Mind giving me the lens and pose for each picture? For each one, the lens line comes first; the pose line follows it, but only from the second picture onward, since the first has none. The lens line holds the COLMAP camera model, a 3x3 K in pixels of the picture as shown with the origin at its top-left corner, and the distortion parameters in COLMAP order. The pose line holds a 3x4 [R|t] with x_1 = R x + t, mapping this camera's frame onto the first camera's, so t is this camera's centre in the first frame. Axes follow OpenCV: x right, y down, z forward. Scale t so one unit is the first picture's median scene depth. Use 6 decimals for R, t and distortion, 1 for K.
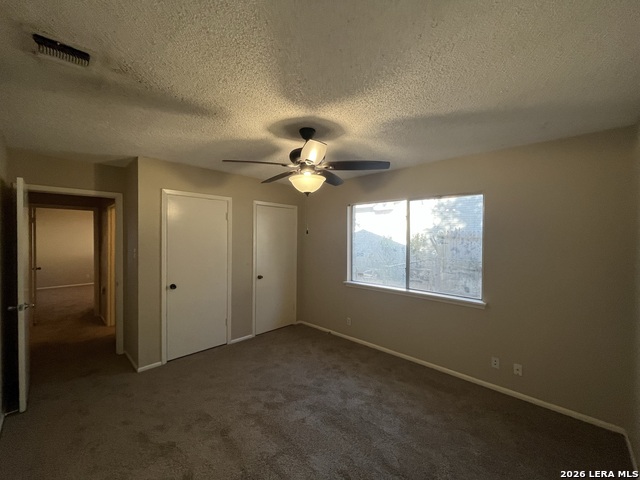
lens RADIAL K [[259.8, 0, 315.1], [0, 259.8, 239.7], [0, 0, 1]] dist [-0.000872, -0.000727]
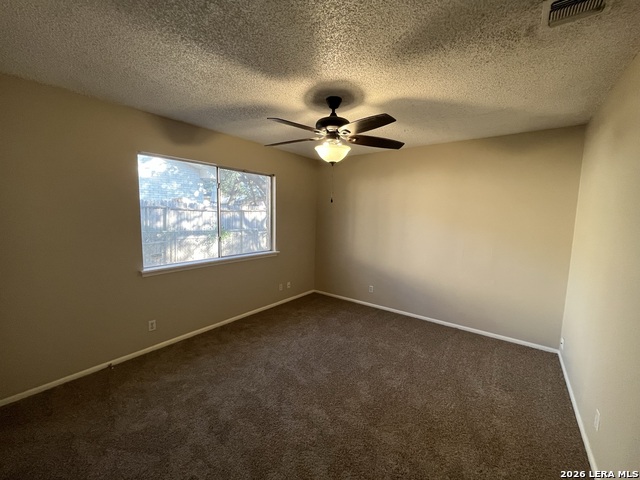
lens RADIAL K [[259.8, 0, 321.6], [0, 259.8, 240.5], [0, 0, 1]] dist [-0.000872, -0.000727]
pose [[-0.117136, -0.110282, 0.986974, -0.745027], [-0.005020, 0.993868, 0.110457, 0.010263], [-0.993103, 0.007984, -0.116971, 0.803136]]
